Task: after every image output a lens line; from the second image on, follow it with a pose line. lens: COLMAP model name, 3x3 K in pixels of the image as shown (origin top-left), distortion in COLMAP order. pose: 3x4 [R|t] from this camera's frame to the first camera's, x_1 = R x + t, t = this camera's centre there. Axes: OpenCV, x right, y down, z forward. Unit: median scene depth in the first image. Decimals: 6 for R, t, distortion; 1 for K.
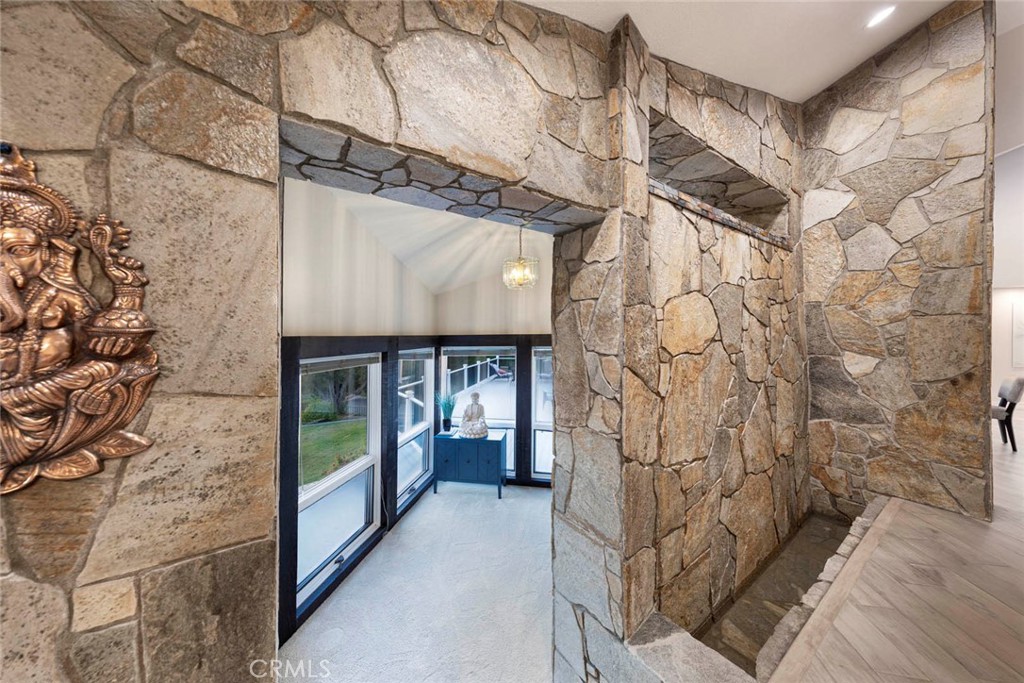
lens RADIAL K [[332.2, 0, 510.4], [0, 332.2, 336.3], [0, 0, 1]] dist [0.000408, 0.000027]
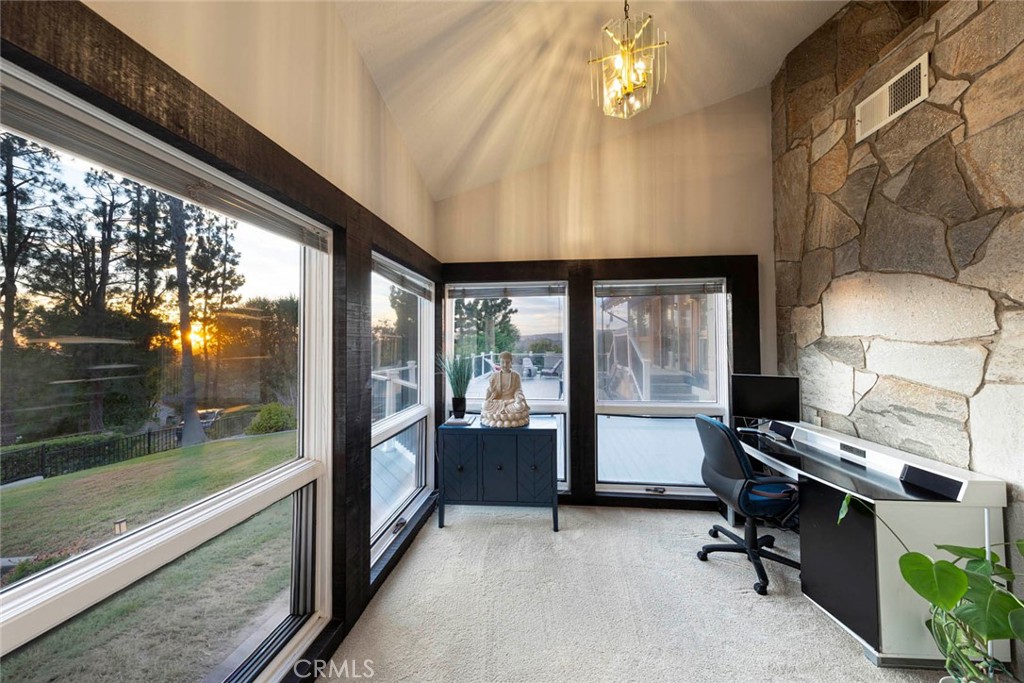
lens RADIAL K [[332.2, 0, 516.7], [0, 332.2, 343.0], [0, 0, 1]] dist [0.000408, 0.000027]
pose [[0.997116, -0.008205, 0.075447, -0.131552], [0.008985, 0.999909, -0.010013, 0.158777], [-0.075358, 0.010662, 0.997100, 0.403618]]
